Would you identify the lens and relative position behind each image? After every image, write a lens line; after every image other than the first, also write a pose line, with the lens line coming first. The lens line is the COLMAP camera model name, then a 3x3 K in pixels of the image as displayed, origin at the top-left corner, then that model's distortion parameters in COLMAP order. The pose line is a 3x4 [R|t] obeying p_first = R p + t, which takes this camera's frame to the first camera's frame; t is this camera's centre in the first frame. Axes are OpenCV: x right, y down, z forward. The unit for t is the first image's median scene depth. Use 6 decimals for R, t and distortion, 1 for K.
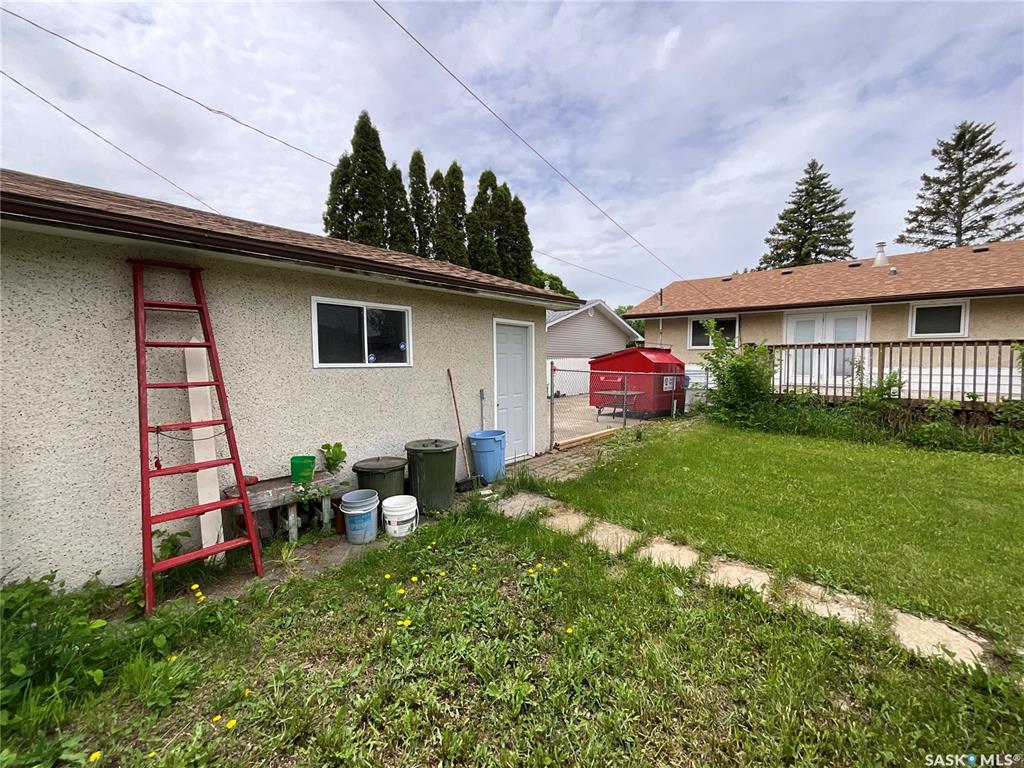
lens RADIAL K [[421.6, 0, 513.5], [0, 421.6, 385.3], [0, 0, 1]] dist [-0.003673, 0.001360]
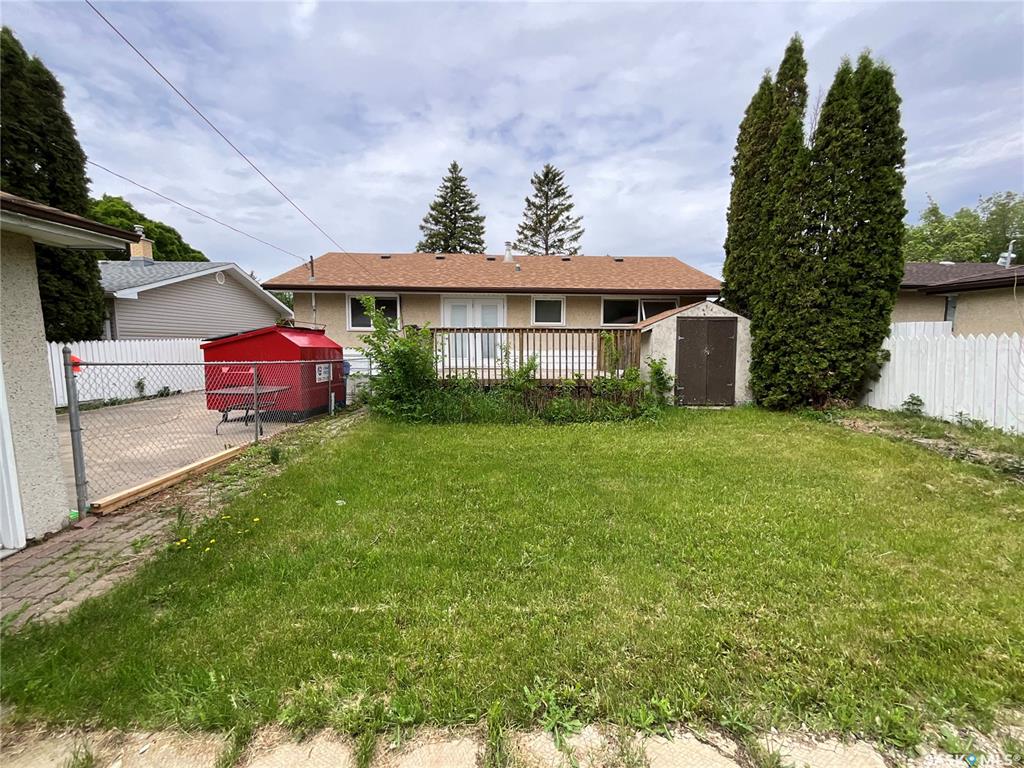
lens RADIAL K [[421.6, 0, 515.3], [0, 421.6, 379.1], [0, 0, 1]] dist [-0.003673, 0.001360]
pose [[0.729254, -0.055836, 0.681961, 0.082818], [0.035237, 0.998407, 0.044064, -0.013949], [-0.683335, -0.008103, 0.730060, 0.156817]]
